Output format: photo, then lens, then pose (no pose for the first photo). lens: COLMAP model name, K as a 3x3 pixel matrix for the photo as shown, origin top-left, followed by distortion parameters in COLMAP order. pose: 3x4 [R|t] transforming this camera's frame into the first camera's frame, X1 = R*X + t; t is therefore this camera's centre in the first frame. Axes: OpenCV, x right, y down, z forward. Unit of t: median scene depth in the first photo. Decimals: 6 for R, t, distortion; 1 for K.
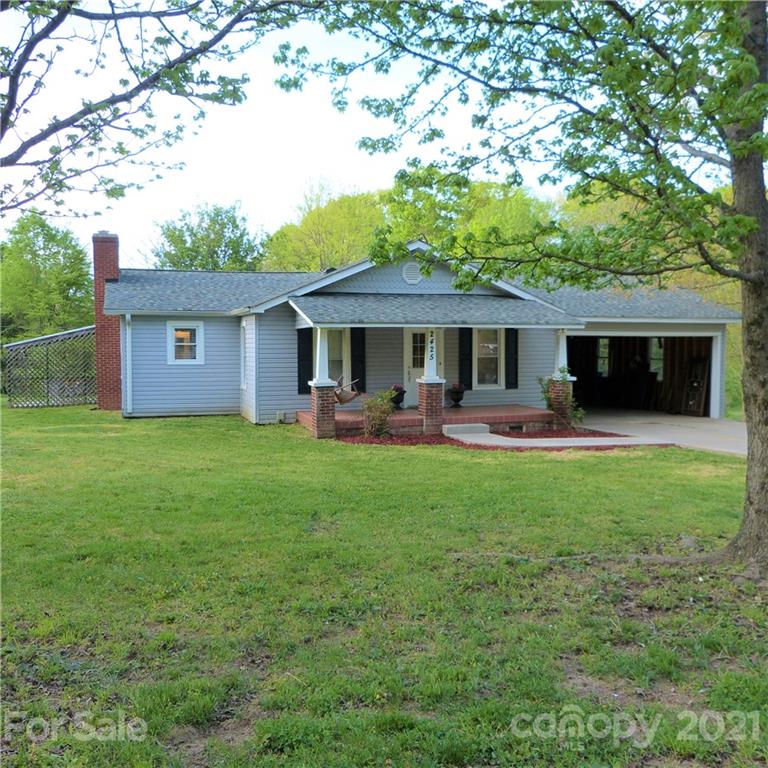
lens RADIAL K [[763.8, 0, 382.1], [0, 763.8, 386.7], [0, 0, 1]] dist [-0.025392, 0.002393]
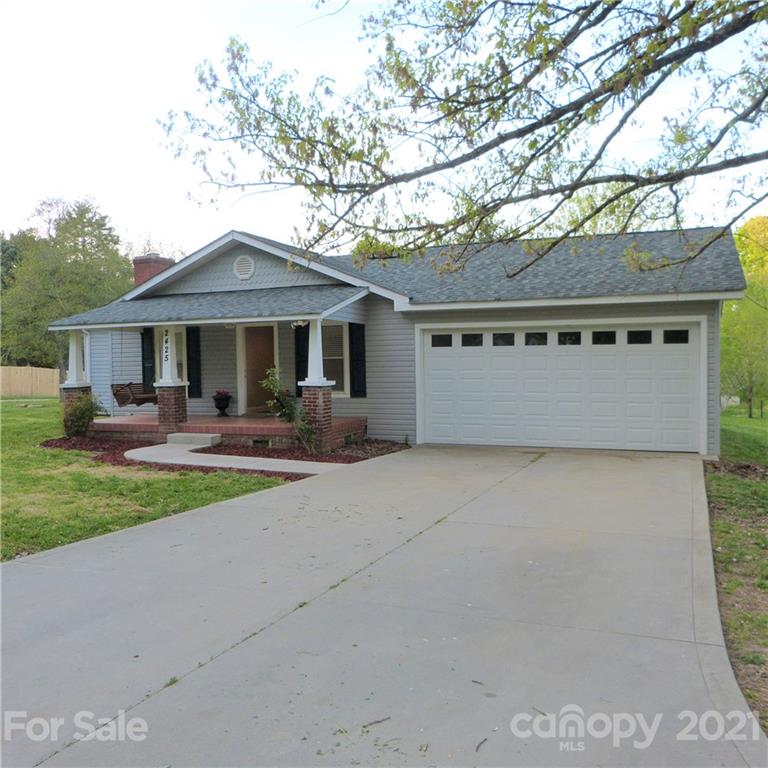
lens RADIAL K [[763.8, 0, 382.1], [0, 763.8, 386.7], [0, 0, 1]] dist [-0.025392, 0.002393]
pose [[0.726950, 0.016457, -0.686494, 0.794002], [-0.027351, 0.999613, -0.004999, -0.005791], [0.686146, 0.022410, 0.727119, 0.454216]]
